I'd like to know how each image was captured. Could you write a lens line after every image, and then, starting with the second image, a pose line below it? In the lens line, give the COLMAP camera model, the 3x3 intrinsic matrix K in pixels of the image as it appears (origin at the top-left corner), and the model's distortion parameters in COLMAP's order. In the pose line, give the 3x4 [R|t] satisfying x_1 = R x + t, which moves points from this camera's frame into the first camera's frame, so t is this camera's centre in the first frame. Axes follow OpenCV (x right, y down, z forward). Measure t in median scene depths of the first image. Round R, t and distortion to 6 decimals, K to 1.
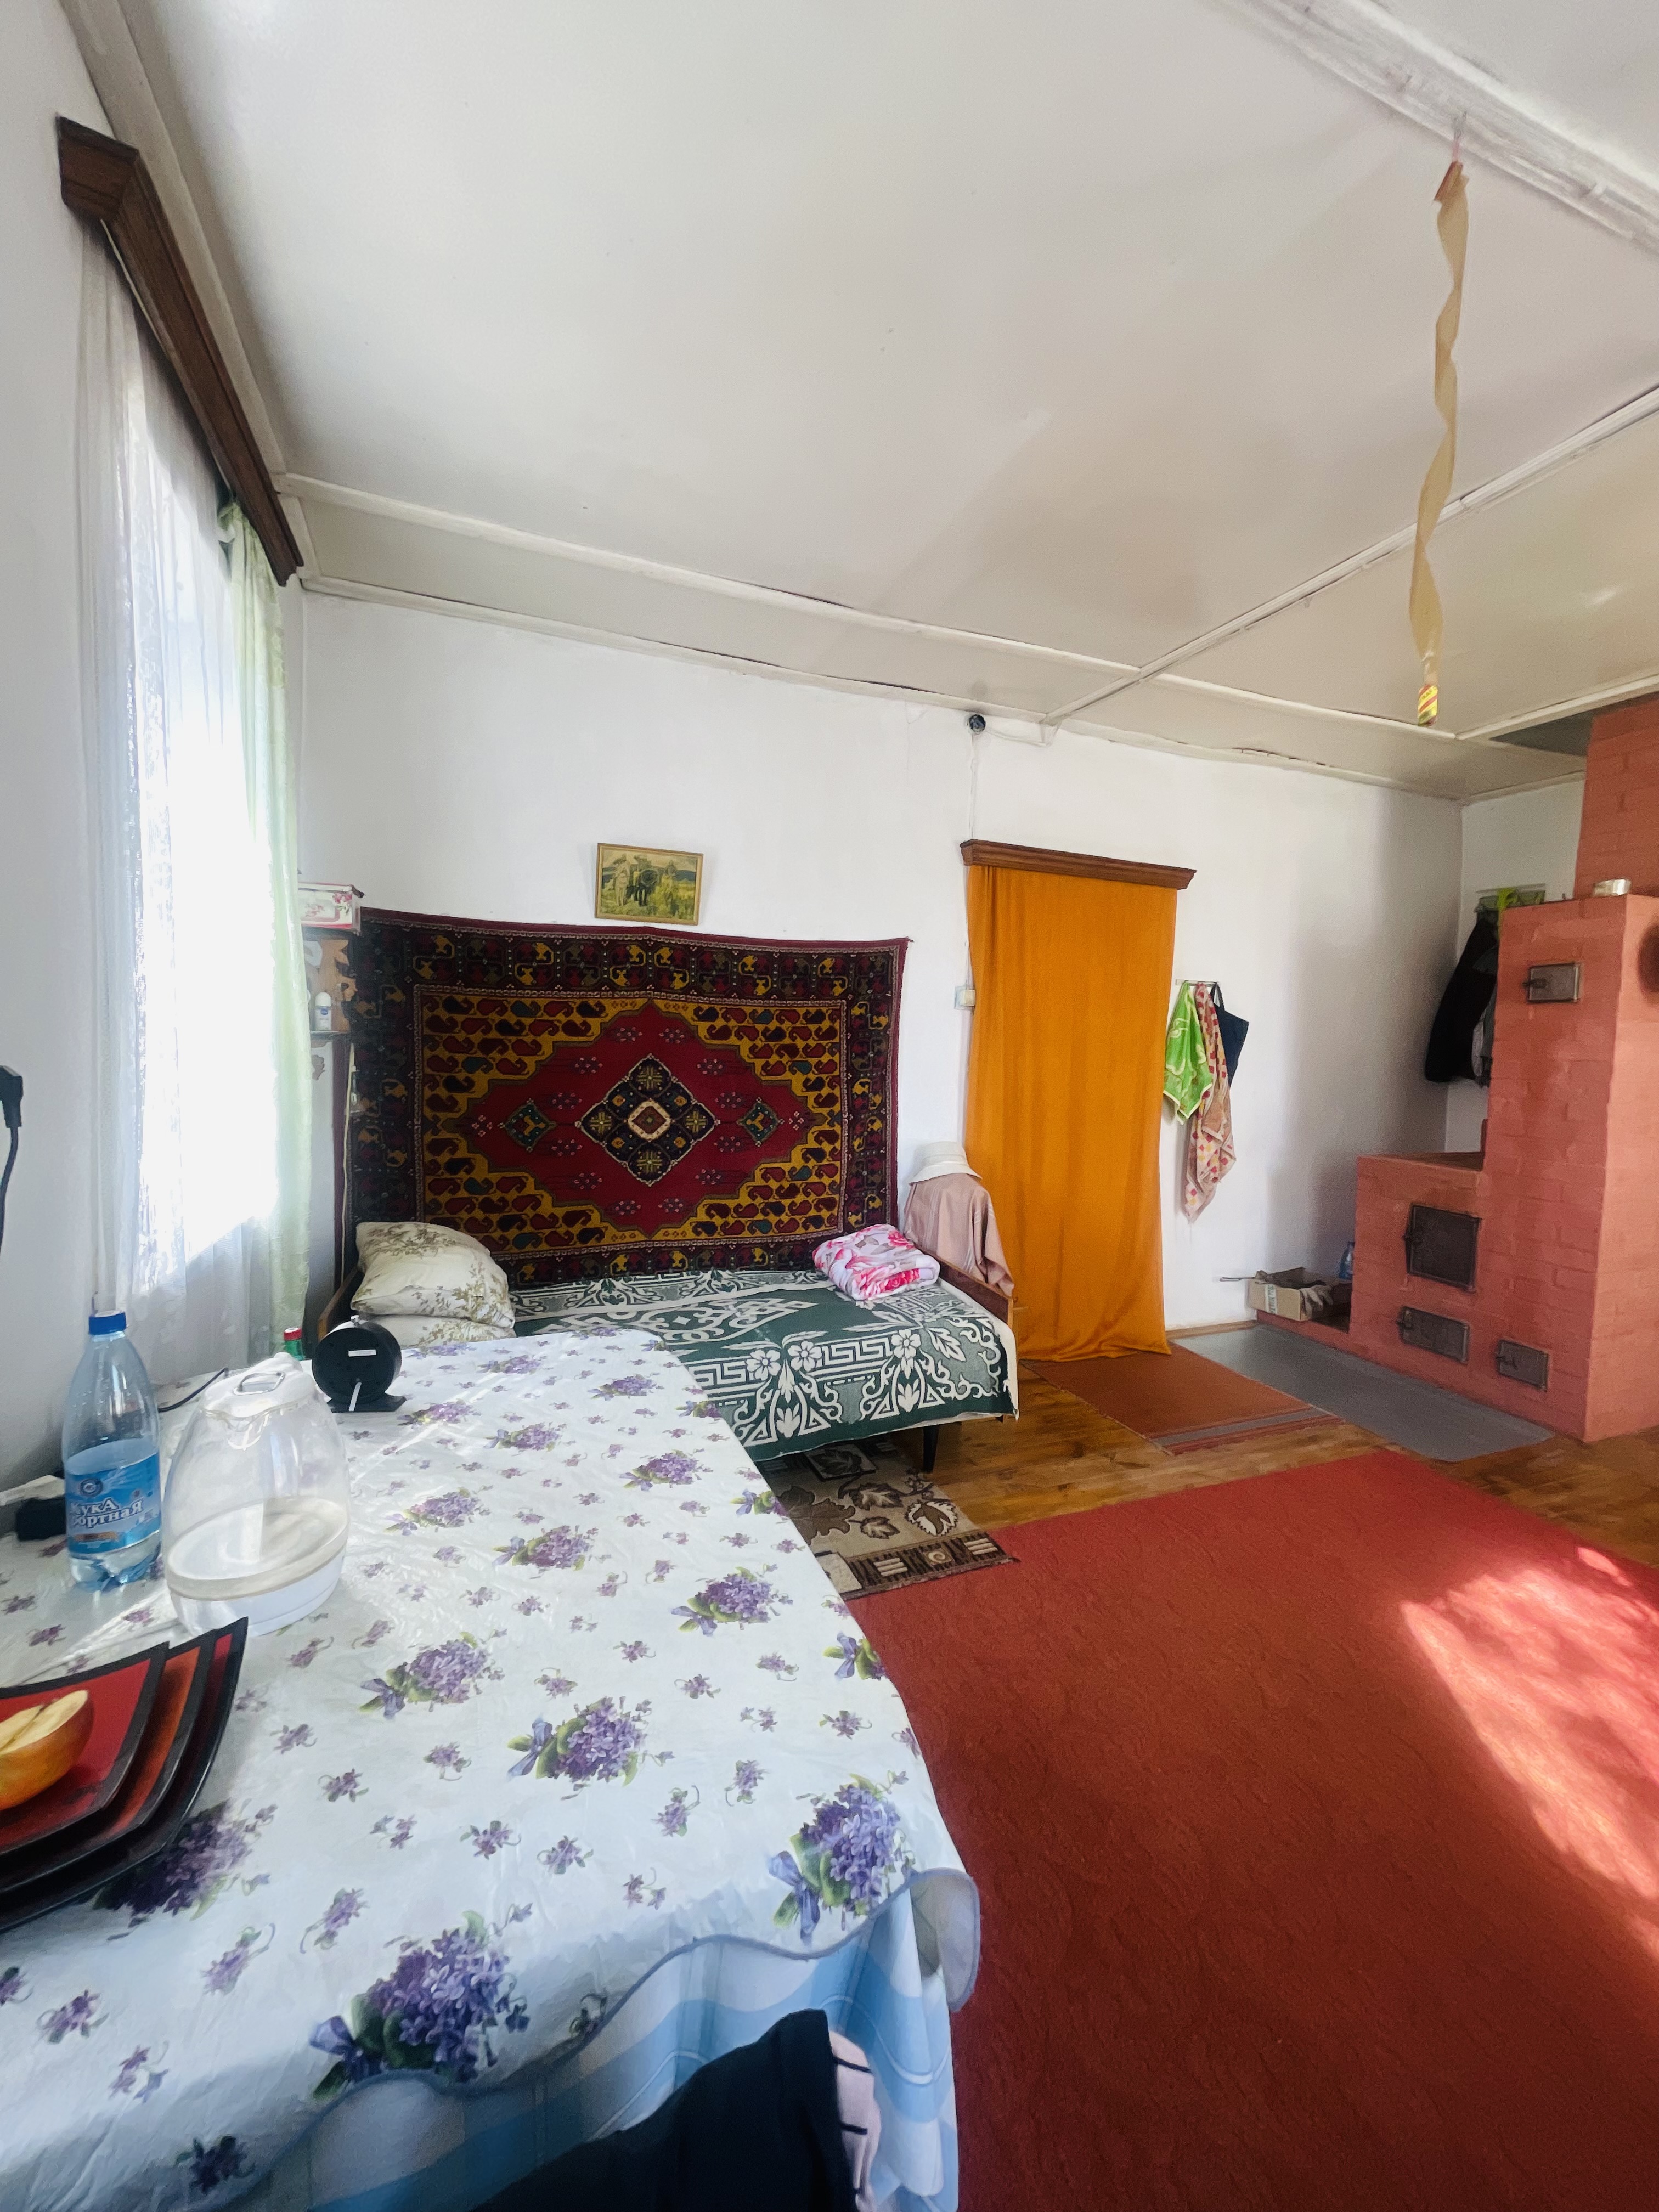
lens RADIAL K [[890.9, 0, 824.9], [0, 890.9, 1096.5], [0, 0, 1]] dist [-0.006211, 0.001386]
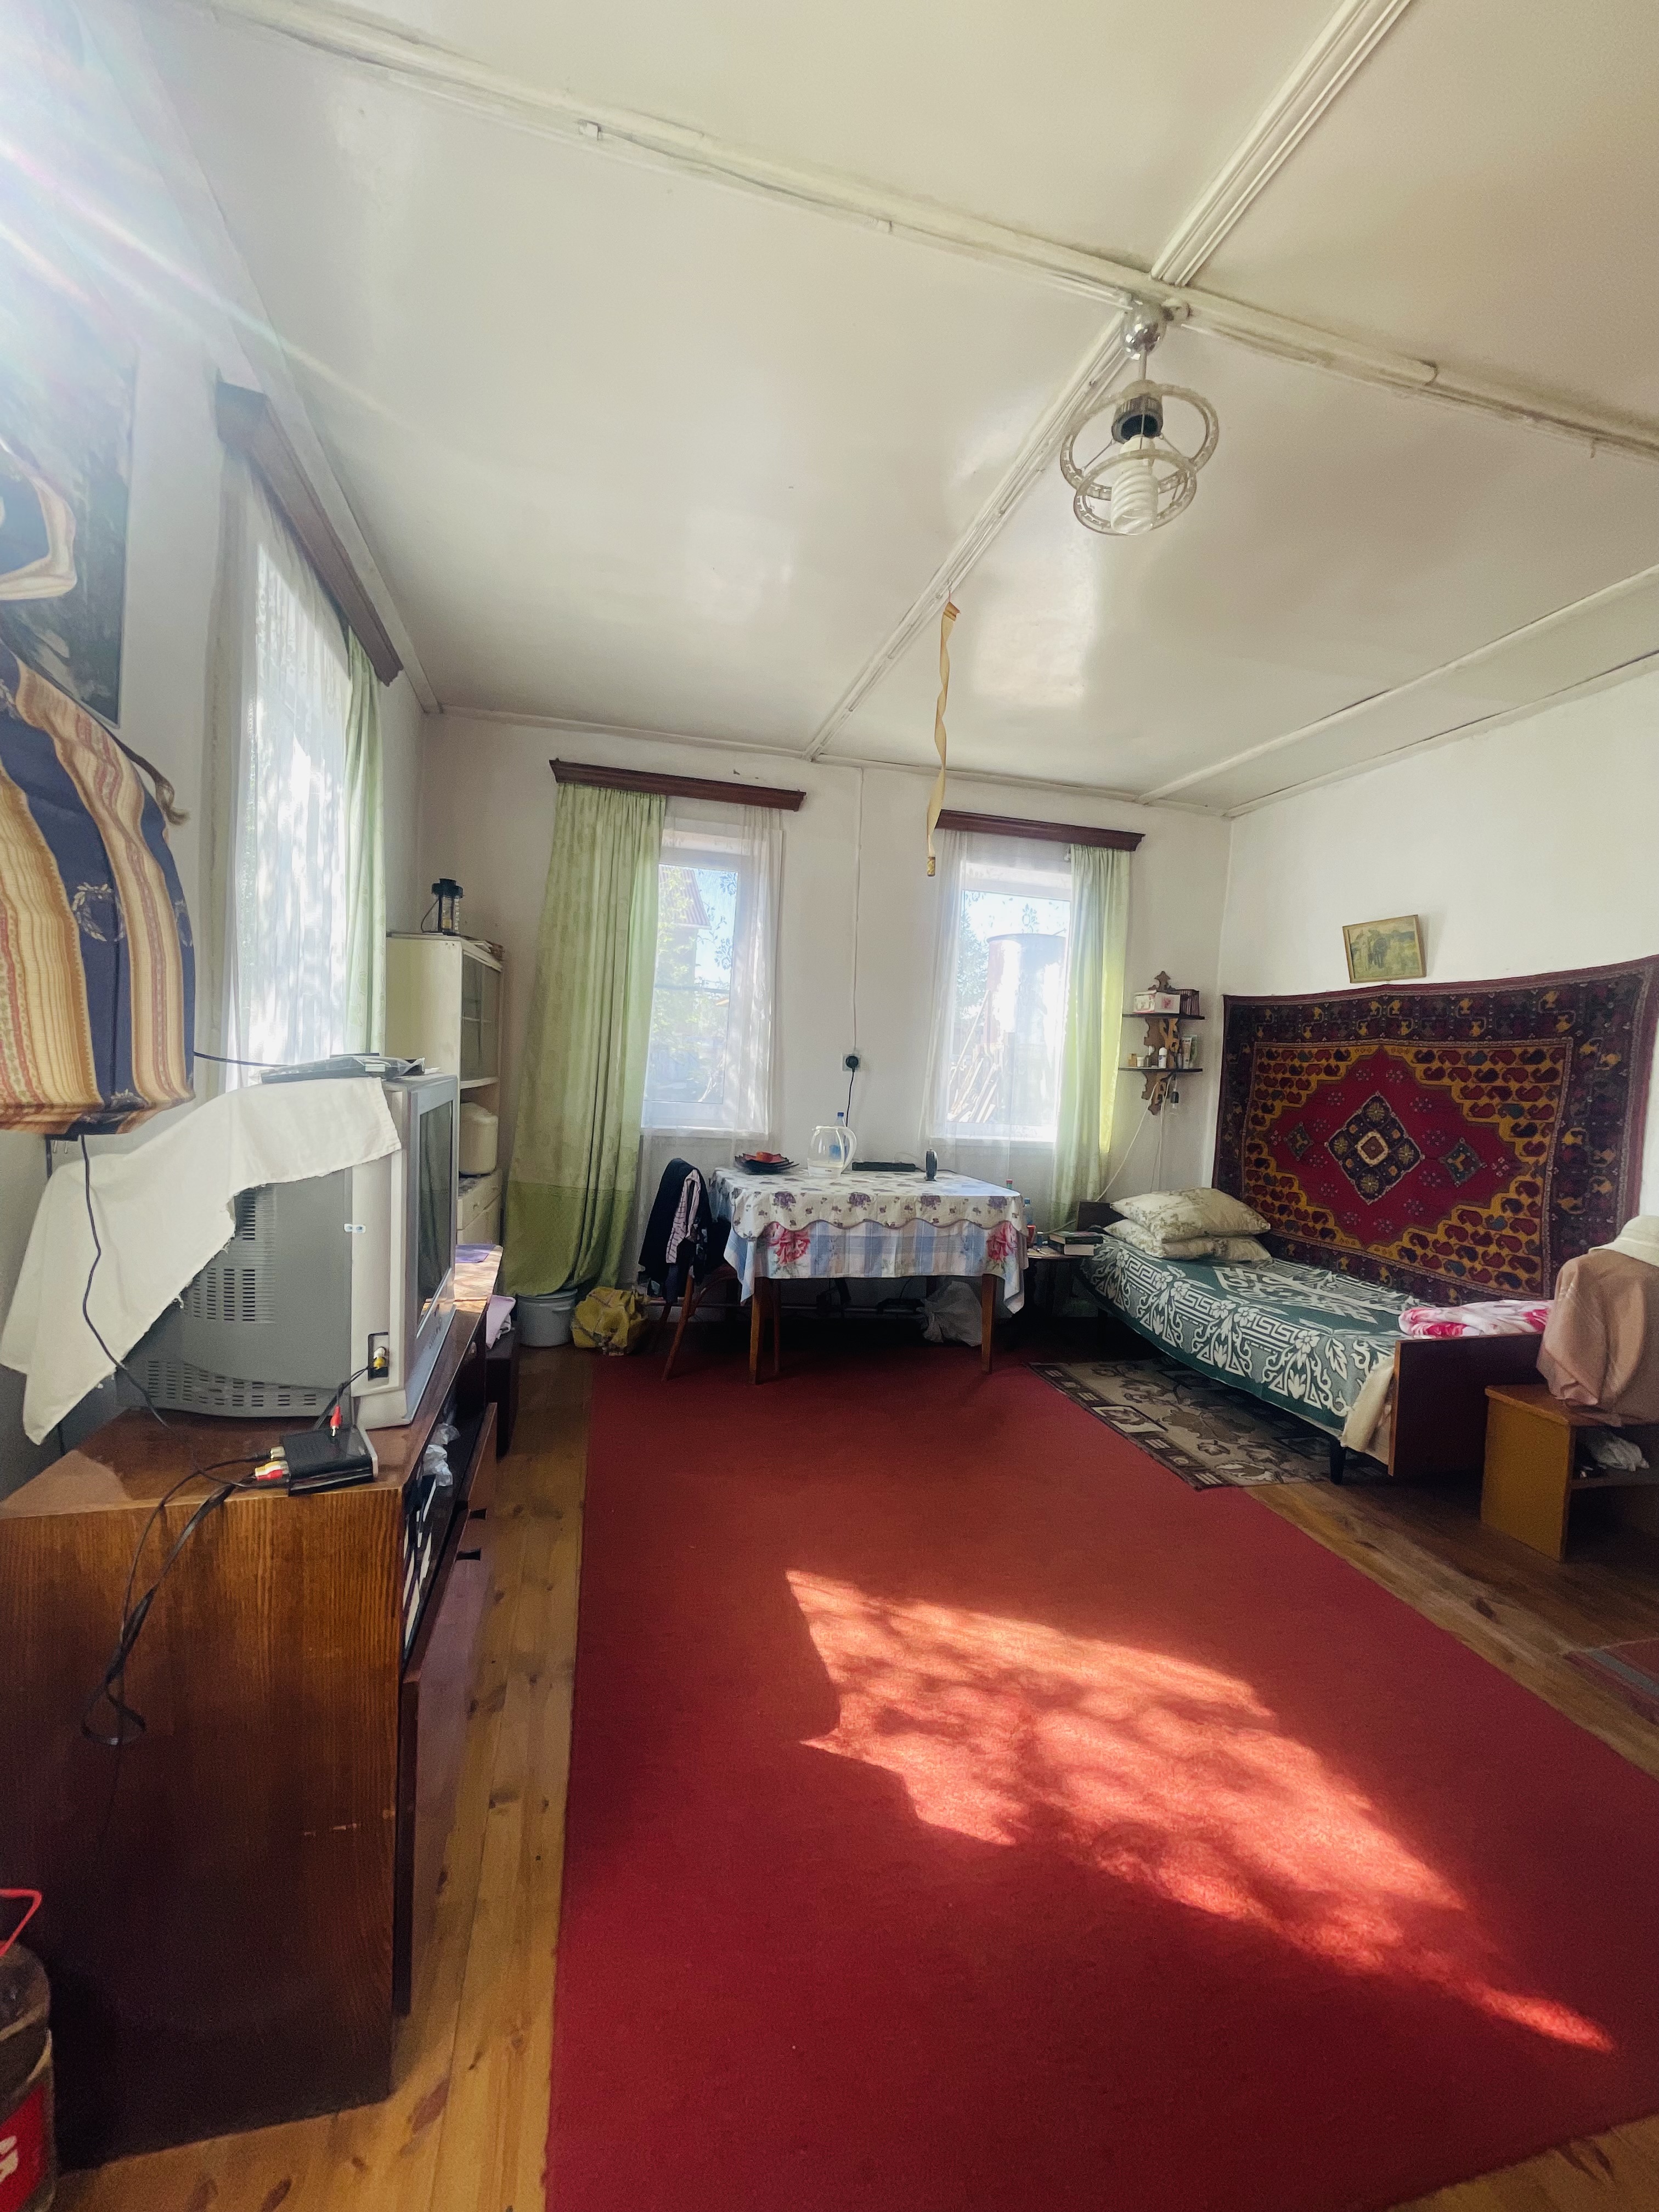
lens RADIAL K [[890.9, 0, 827.4], [0, 890.9, 1096.1], [0, 0, 1]] dist [-0.006211, 0.001386]
pose [[-0.122098, 0.009101, -0.992476, 1.078412], [-0.121371, 0.992316, 0.024032, 0.018422], [0.985069, 0.123392, -0.120056, 0.432646]]
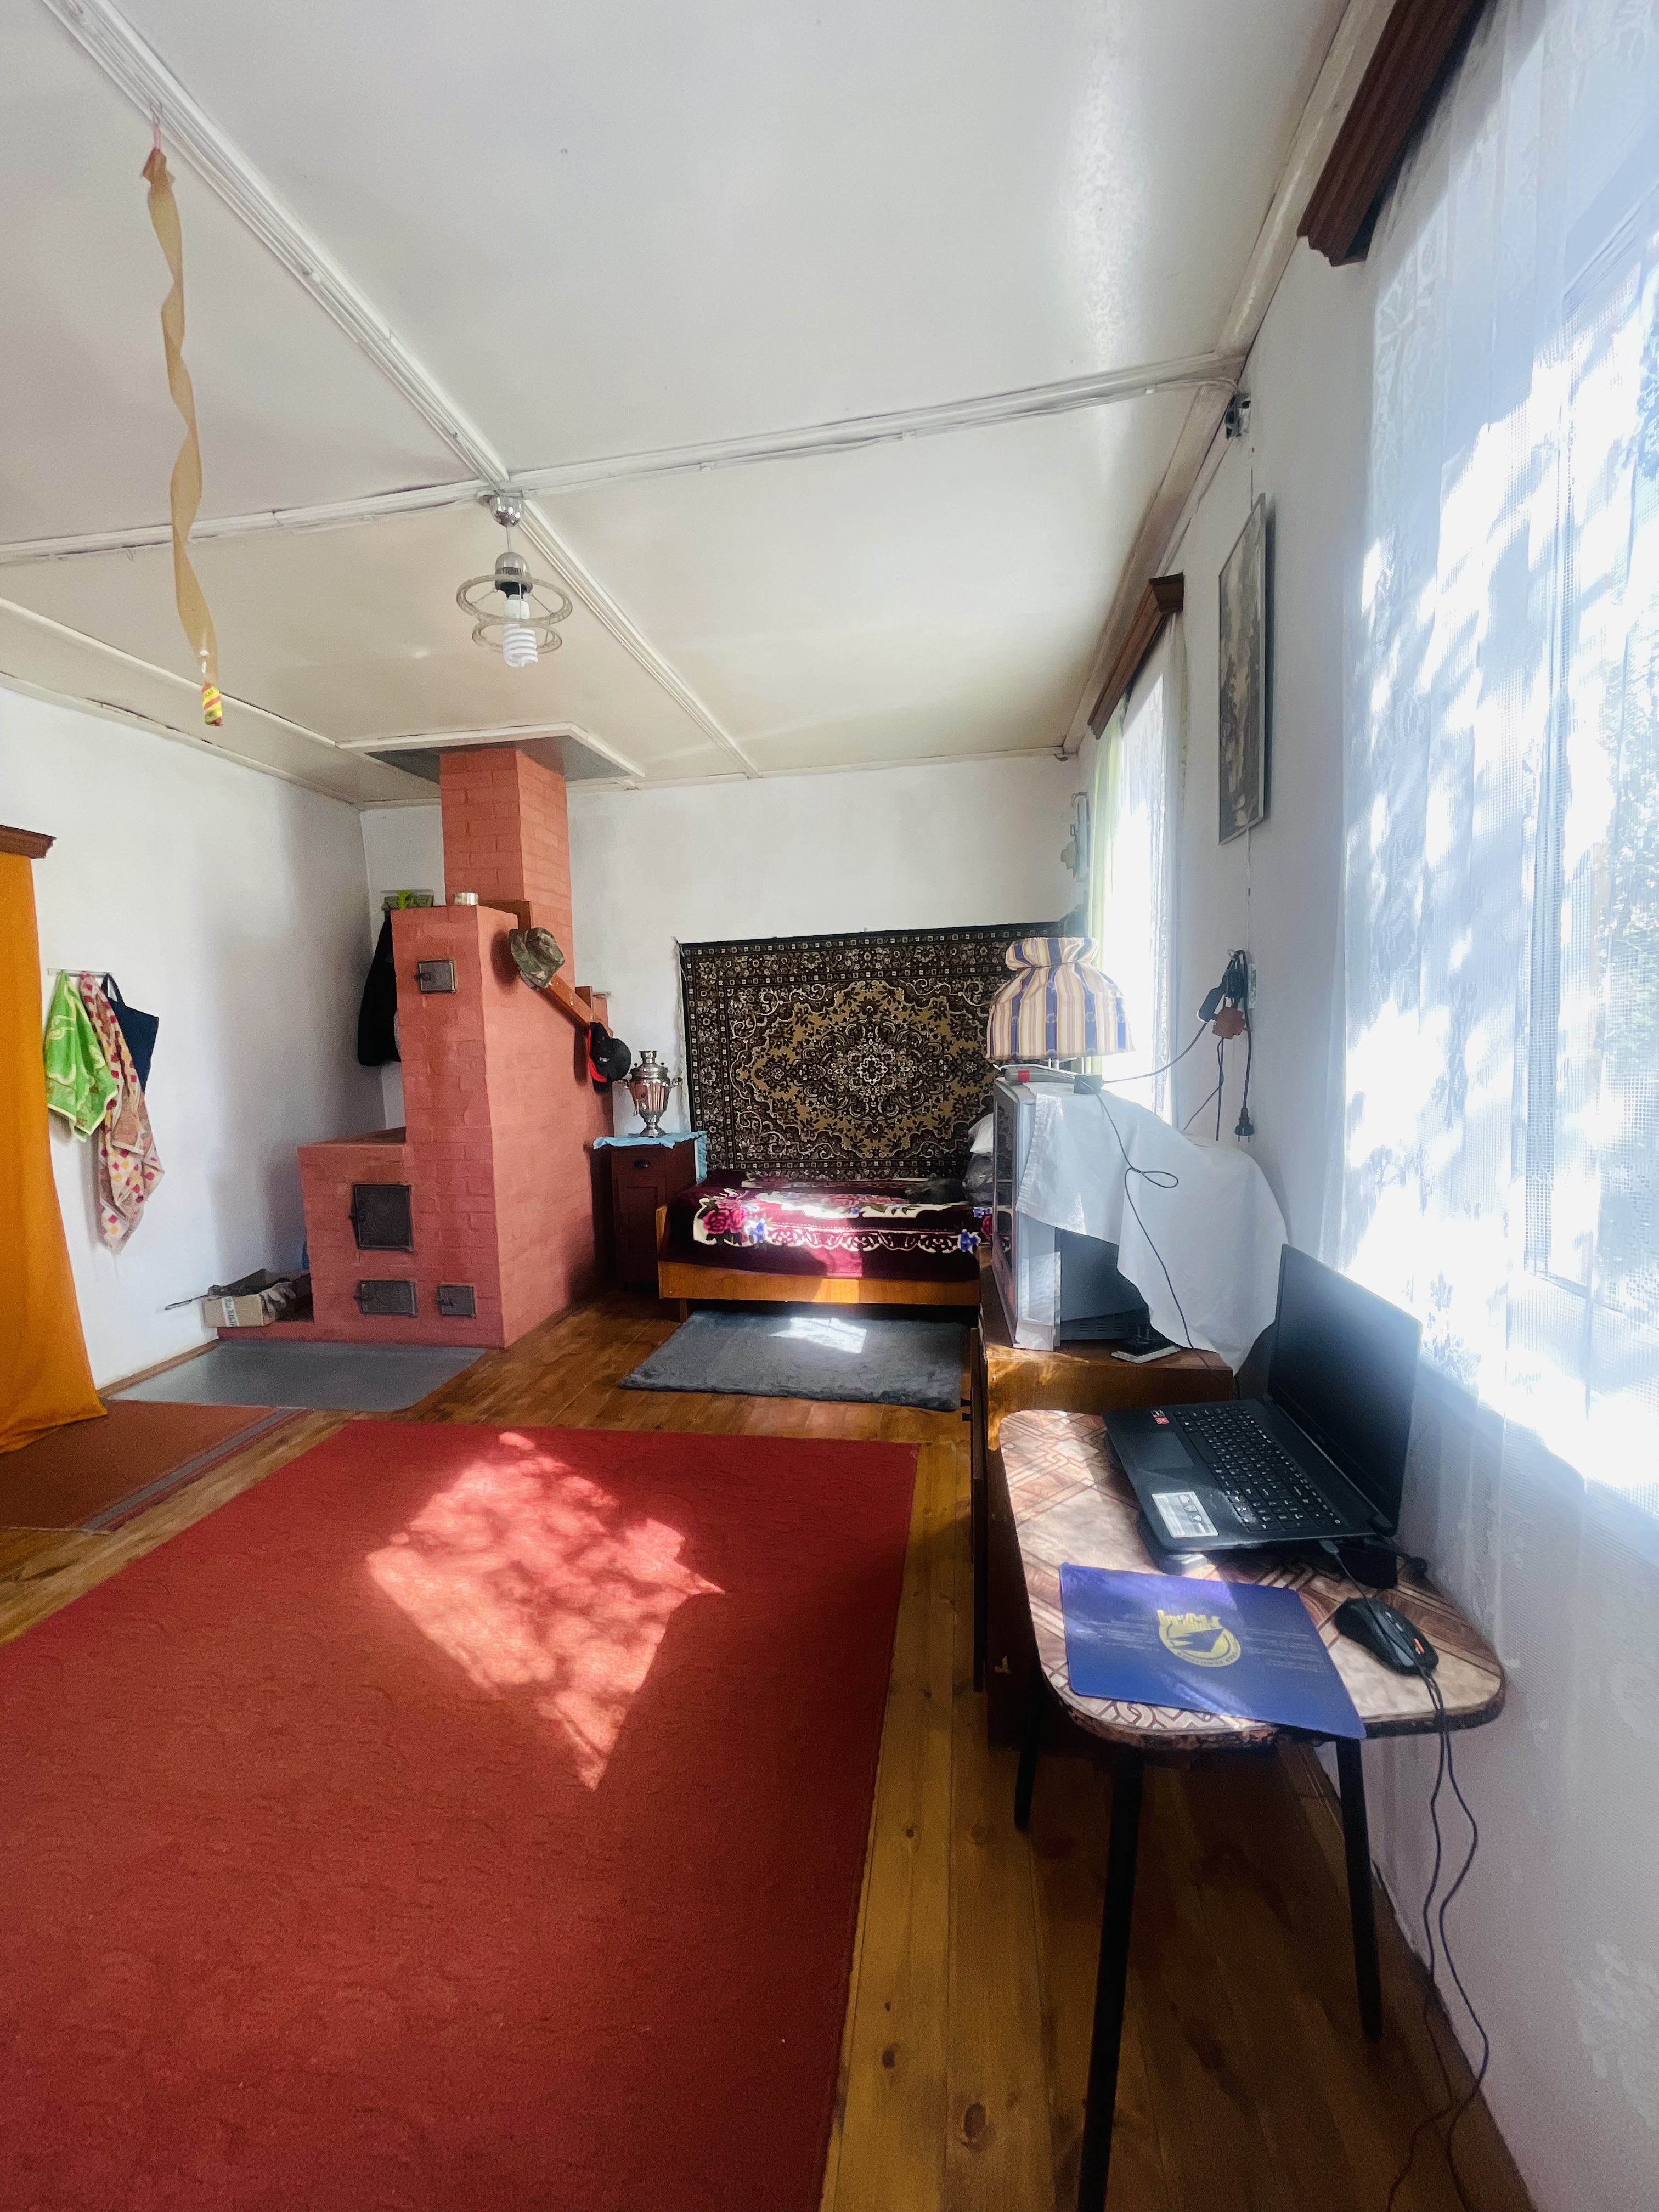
lens RADIAL K [[890.9, 0, 826.8], [0, 890.9, 1096.7], [0, 0, 1]] dist [-0.006211, 0.001386]
pose [[0.497617, -0.108962, 0.860526, 0.045441], [0.097643, 0.992809, 0.069248, -0.001256], [-0.861884, 0.049566, 0.504678, -0.033197]]
